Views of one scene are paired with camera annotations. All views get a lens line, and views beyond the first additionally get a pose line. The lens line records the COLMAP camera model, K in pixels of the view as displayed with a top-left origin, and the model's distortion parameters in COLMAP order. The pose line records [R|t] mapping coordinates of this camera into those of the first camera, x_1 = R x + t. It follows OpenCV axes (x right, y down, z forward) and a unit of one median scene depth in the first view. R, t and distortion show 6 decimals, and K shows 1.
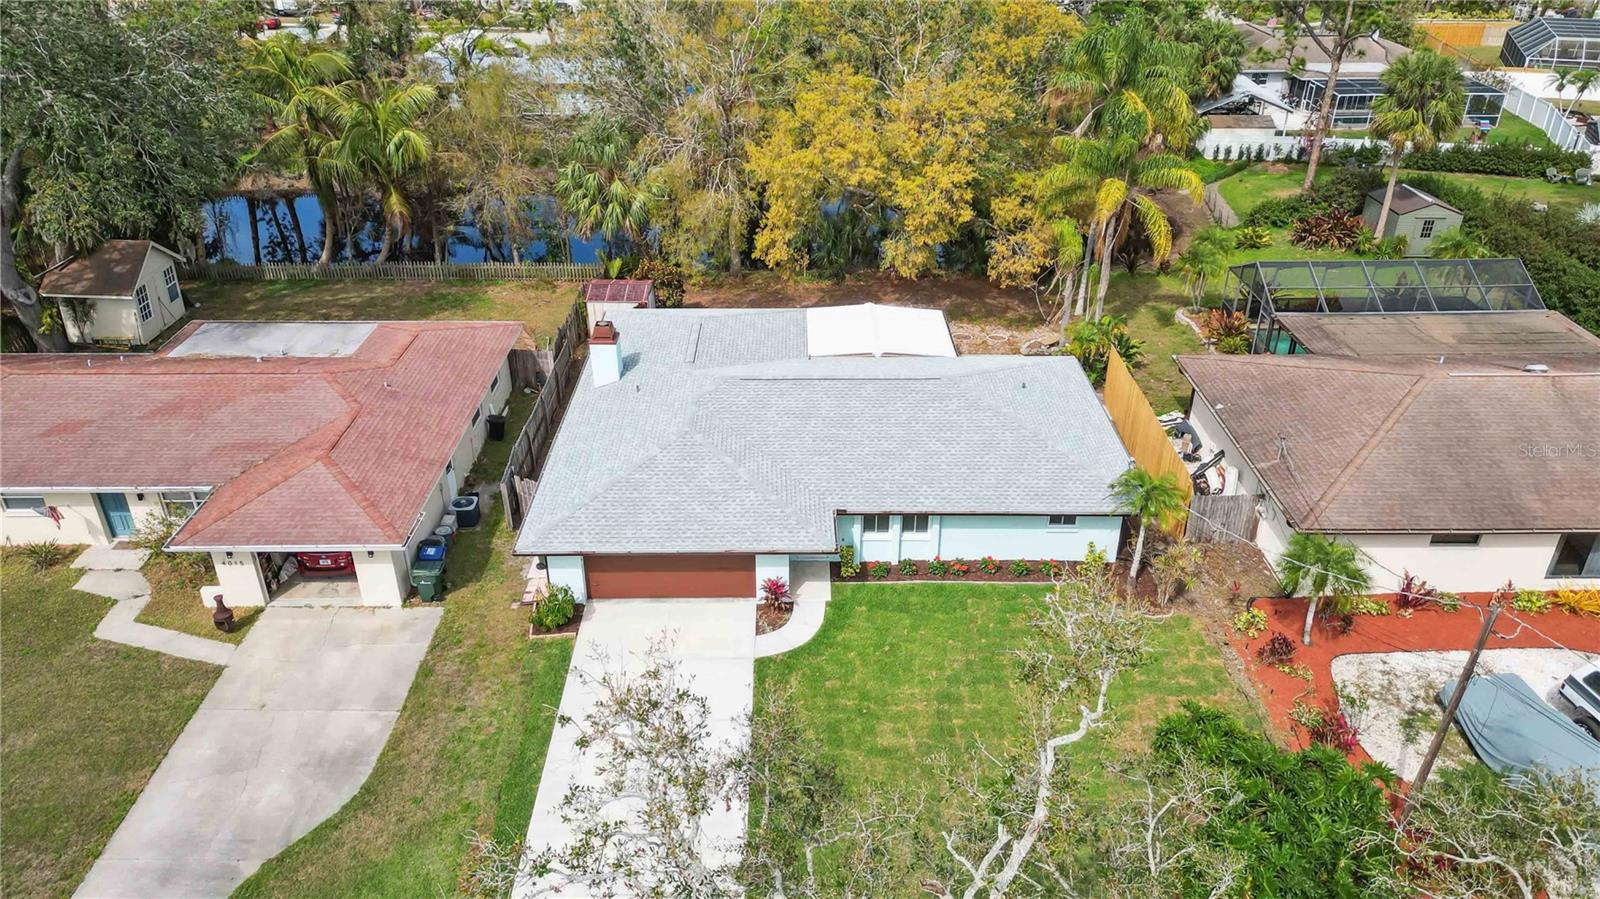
lens RADIAL K [[1130.9, 0, 794.2], [0, 1130.9, 445.0], [0, 0, 1]] dist [0.075599, -0.074054]
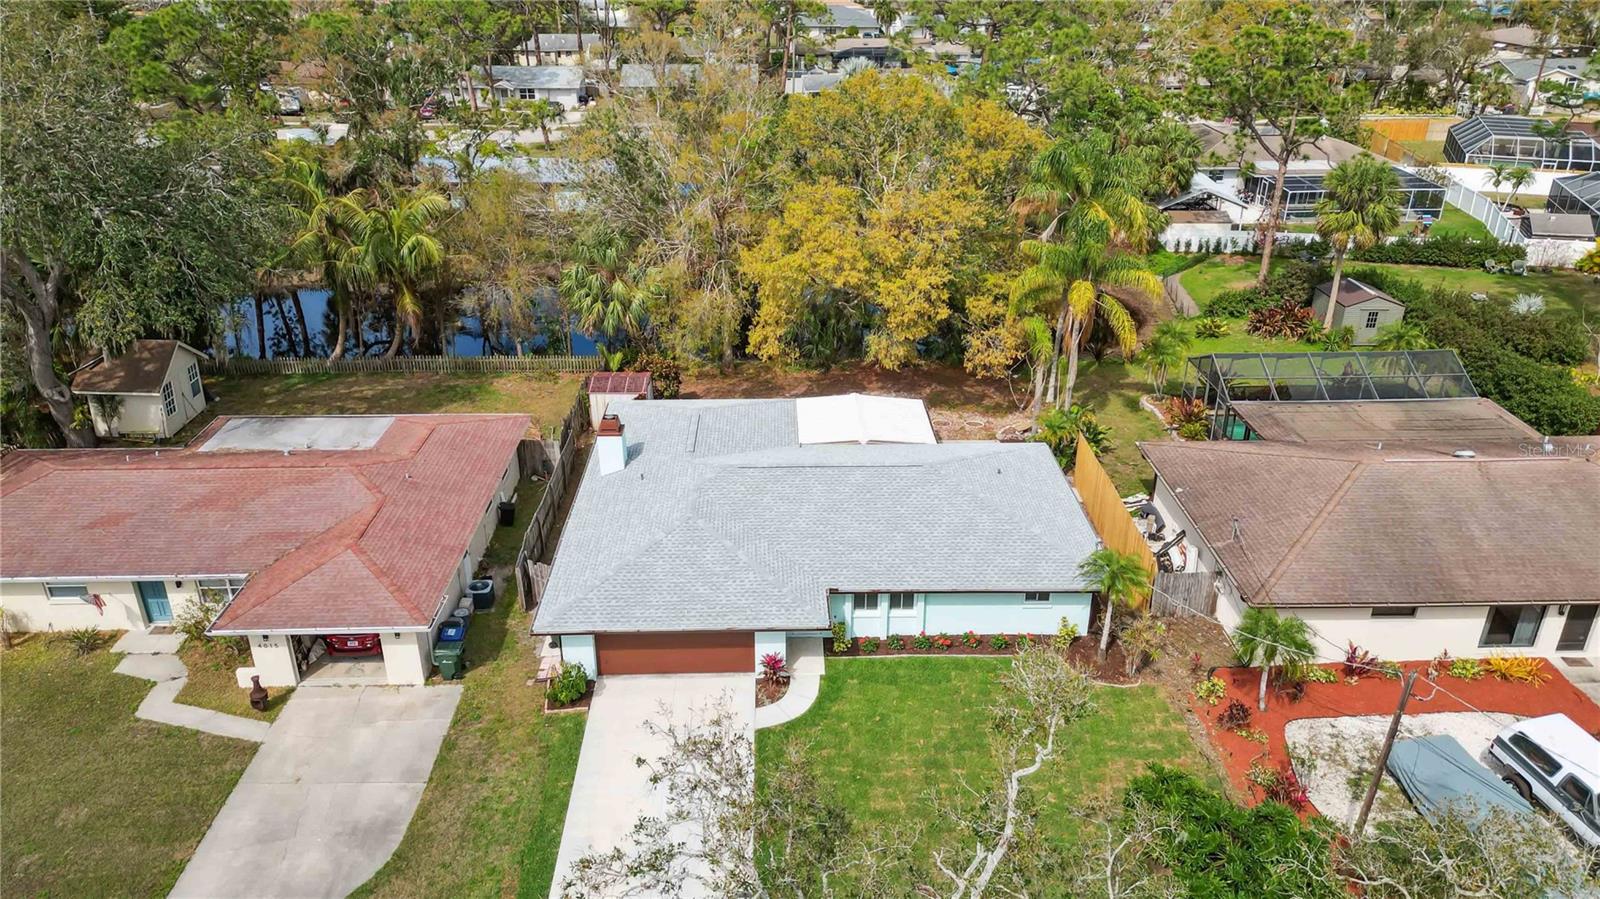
lens RADIAL K [[1130.9, 0, 794.2], [0, 1130.9, 445.0], [0, 0, 1]] dist [0.075599, -0.074054]
pose [[0.999830, -0.007636, 0.016797, -0.011849], [0.008733, 0.997766, -0.066239, -0.007983], [-0.016254, 0.066374, 0.997662, -0.081049]]
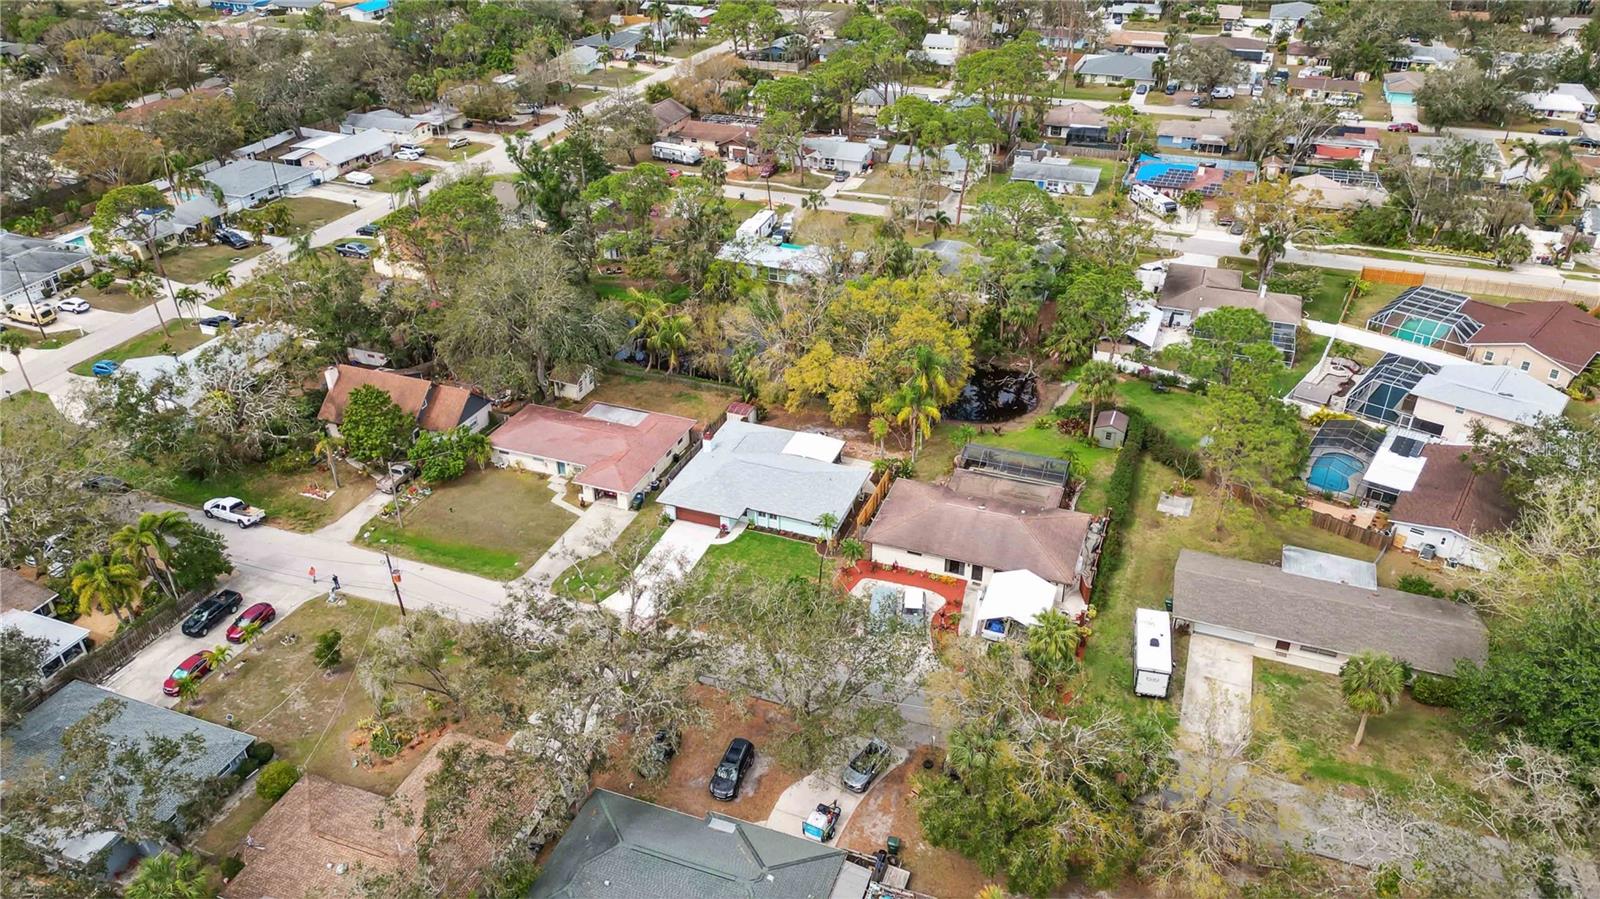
lens RADIAL K [[1130.9, 0, 794.2], [0, 1130.9, 445.0], [0, 0, 1]] dist [0.075599, -0.074054]
pose [[0.933618, 0.178780, -0.310476, 1.051312], [-0.169078, 0.983887, 0.058122, -0.307645], [0.315865, -0.001769, 0.948803, -1.907217]]
